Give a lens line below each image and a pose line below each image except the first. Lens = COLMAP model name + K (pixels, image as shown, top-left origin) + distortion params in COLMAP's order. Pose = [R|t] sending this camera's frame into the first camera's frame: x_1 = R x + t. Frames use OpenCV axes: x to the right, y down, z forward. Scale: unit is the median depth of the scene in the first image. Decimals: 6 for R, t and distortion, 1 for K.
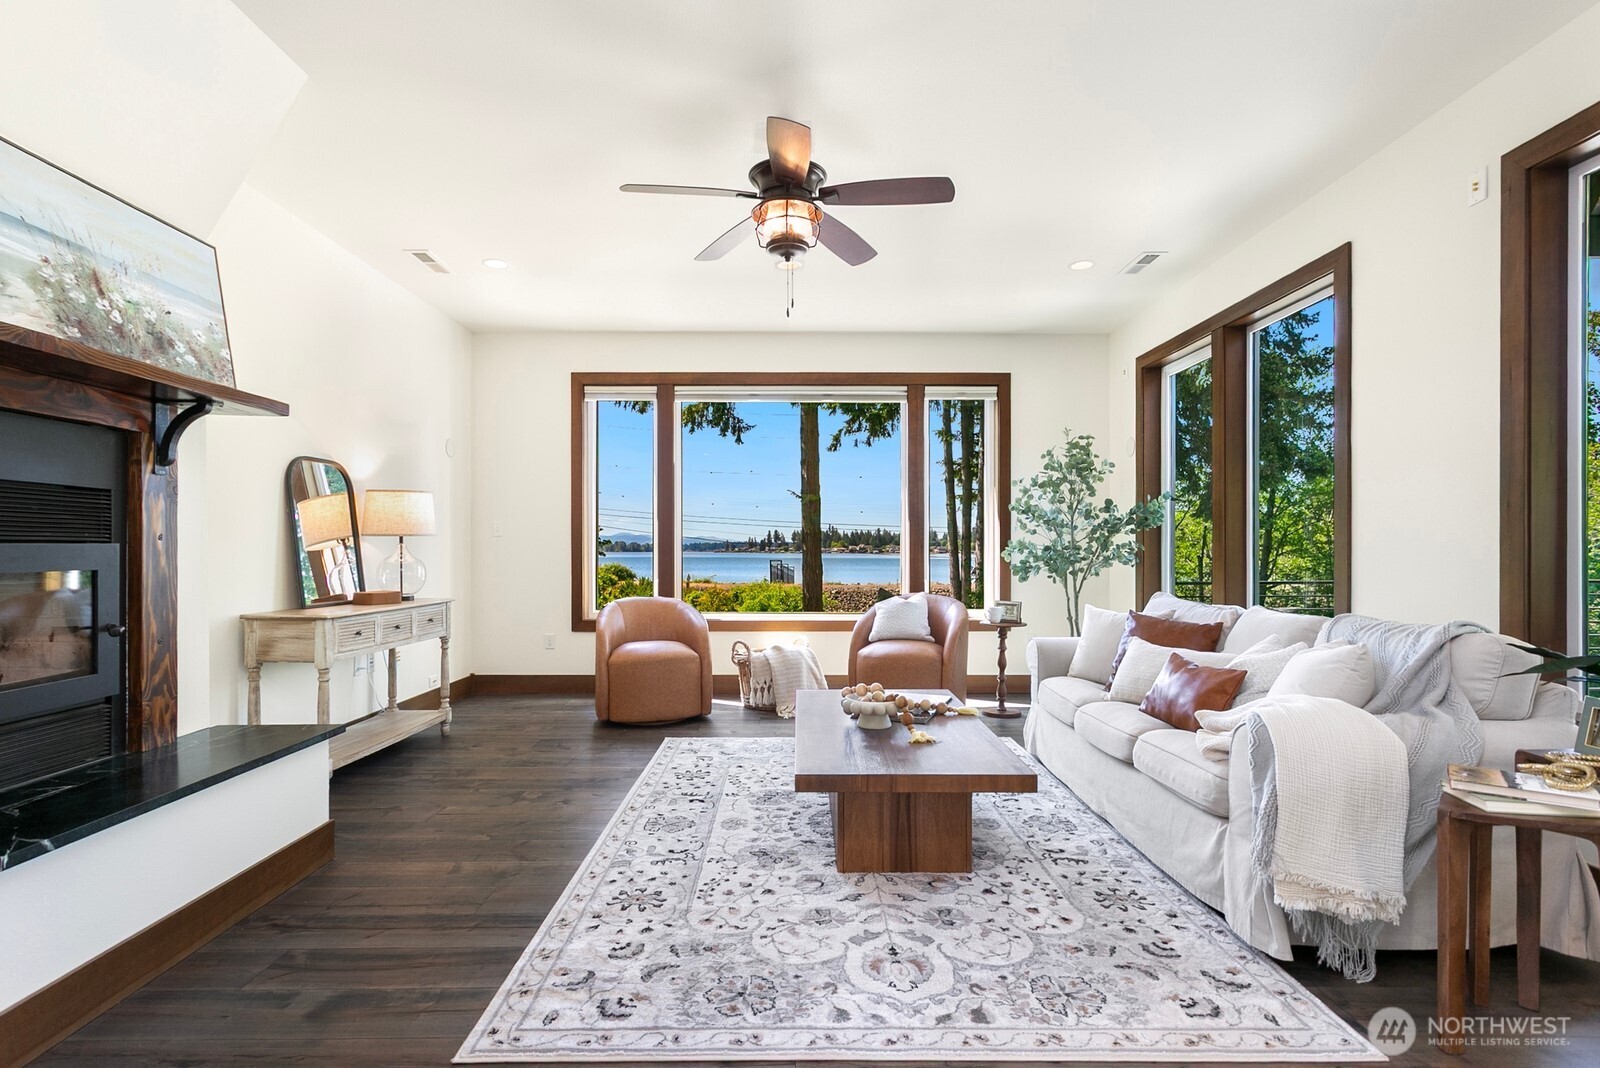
lens RADIAL K [[768.8, 0, 797.7], [0, 768.8, 555.0], [0, 0, 1]] dist [0.003460, 0.000426]
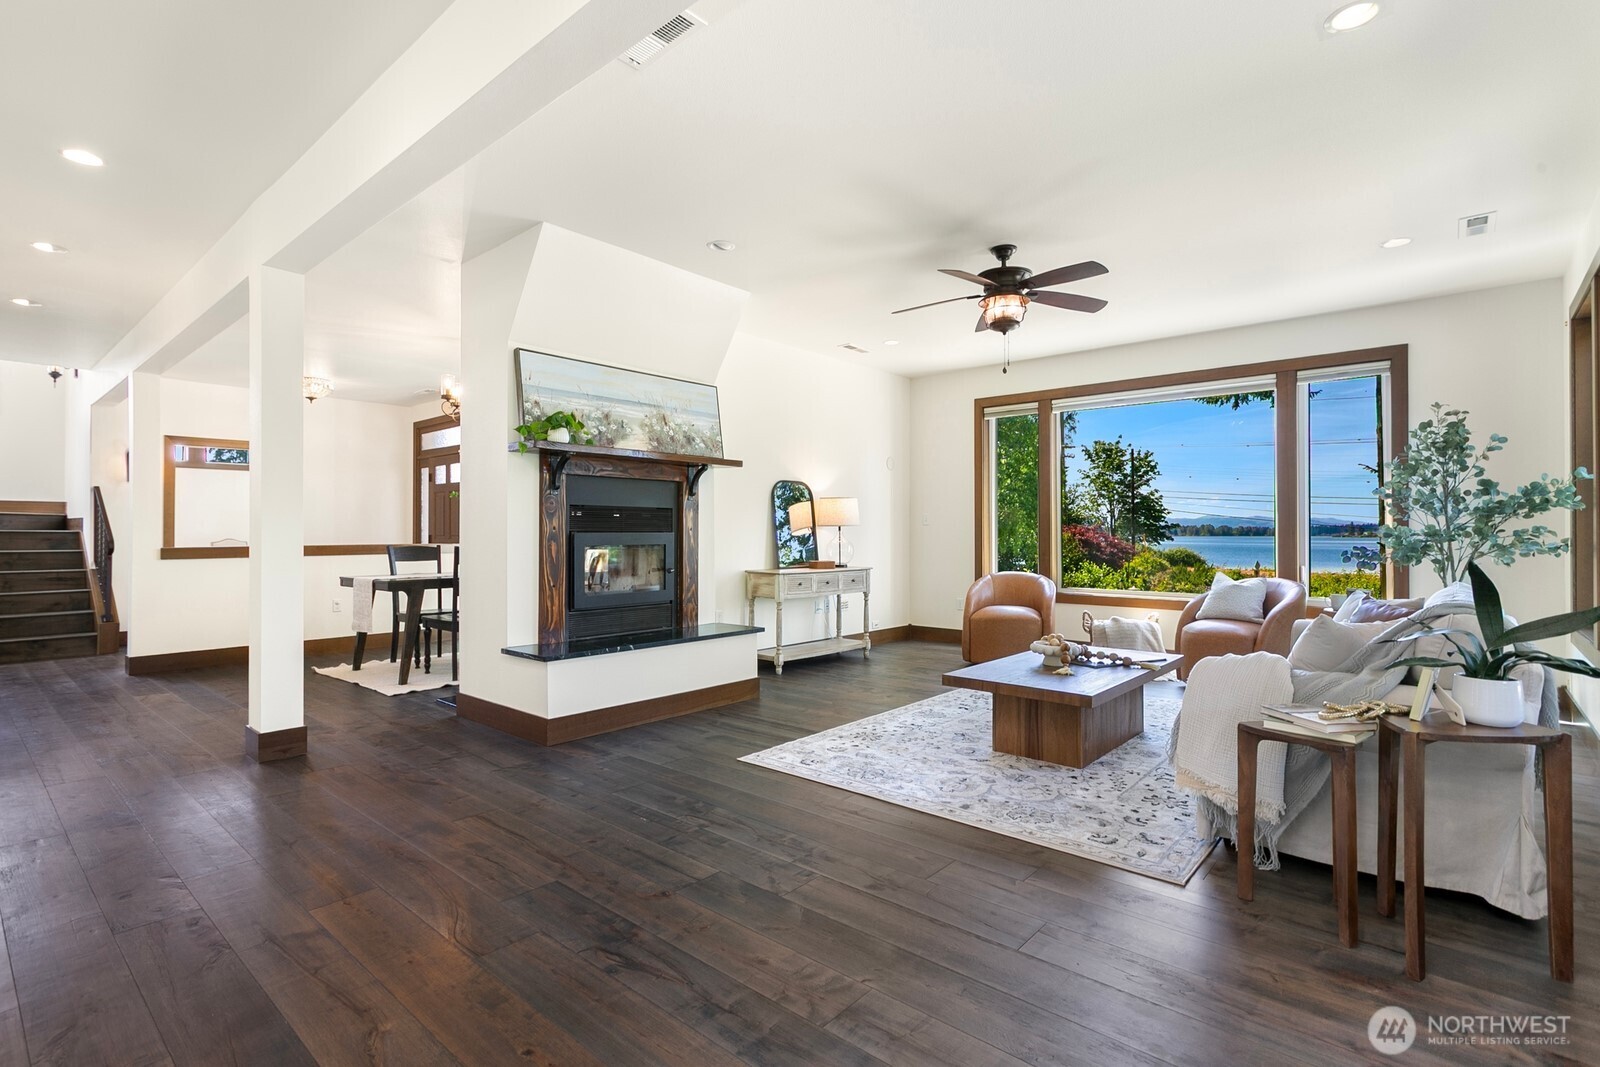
lens RADIAL K [[763.4, 0, 800.0], [0, 763.4, 533.5], [0, 0, 1]] dist [0.001547, 0.000102]
pose [[0.752130, 0.000973, -0.659014, 0.809967], [-0.005511, 0.999973, -0.004814, -0.003294], [0.658992, 0.007253, 0.752115, -0.402856]]
